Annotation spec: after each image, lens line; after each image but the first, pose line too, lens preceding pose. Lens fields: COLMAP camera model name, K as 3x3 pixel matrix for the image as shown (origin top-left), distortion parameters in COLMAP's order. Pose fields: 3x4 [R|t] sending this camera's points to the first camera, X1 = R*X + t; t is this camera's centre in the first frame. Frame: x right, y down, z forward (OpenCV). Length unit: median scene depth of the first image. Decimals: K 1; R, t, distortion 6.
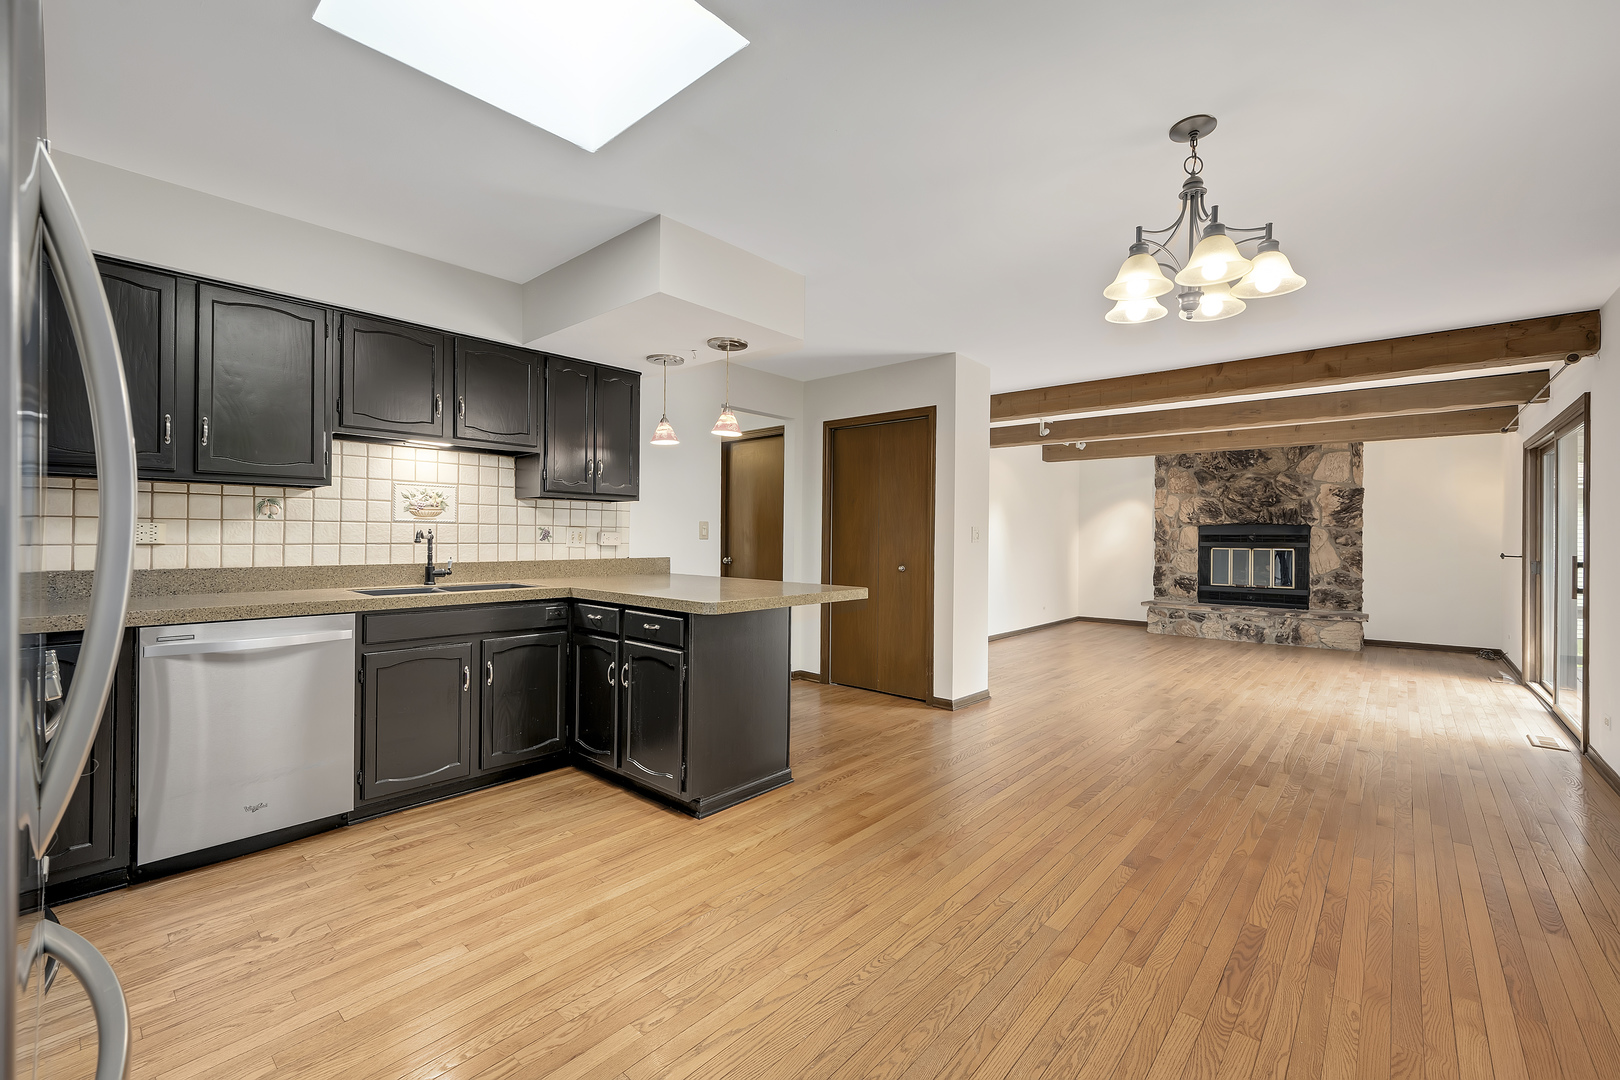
lens RADIAL K [[675.4, 0, 817.2], [0, 675.4, 537.2], [0, 0, 1]] dist [-0.000752, 0.000497]
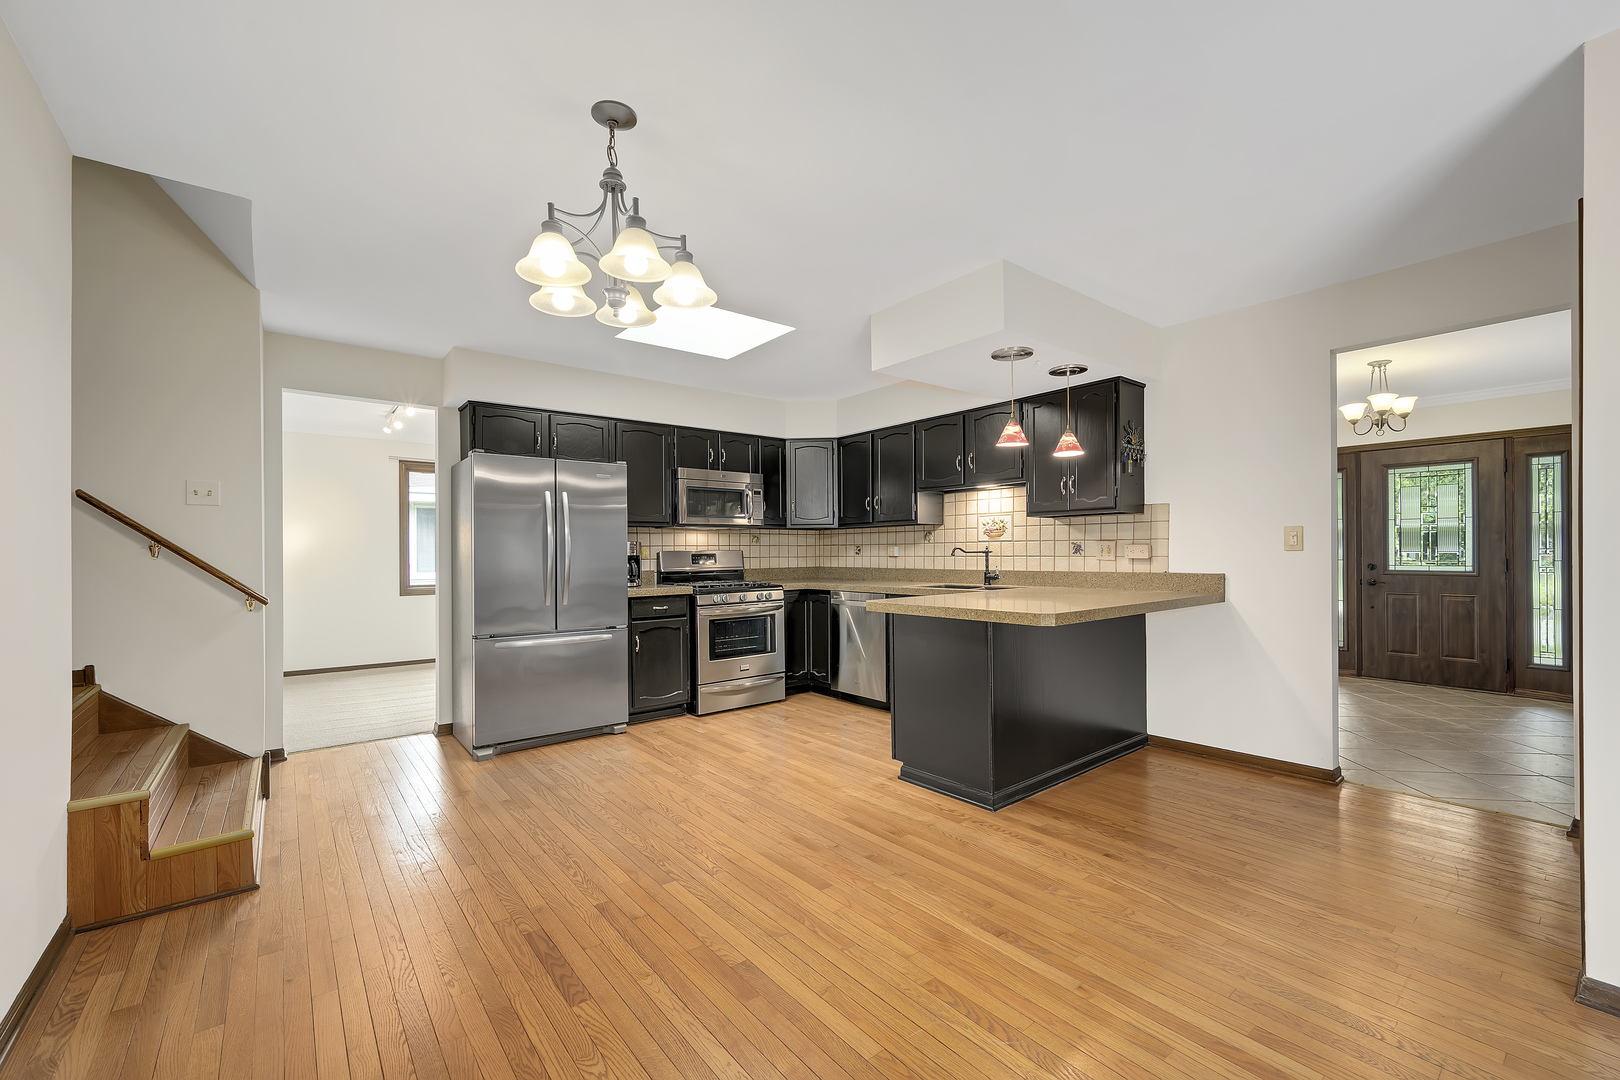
lens RADIAL K [[675.4, 0, 818.6], [0, 675.4, 551.2], [0, 0, 1]] dist [-0.000752, 0.000497]
pose [[-0.178473, -0.008957, -0.983904, 1.015912], [0.004946, 0.999938, -0.010000, 0.012679], [0.983932, -0.006651, -0.178417, 1.024100]]
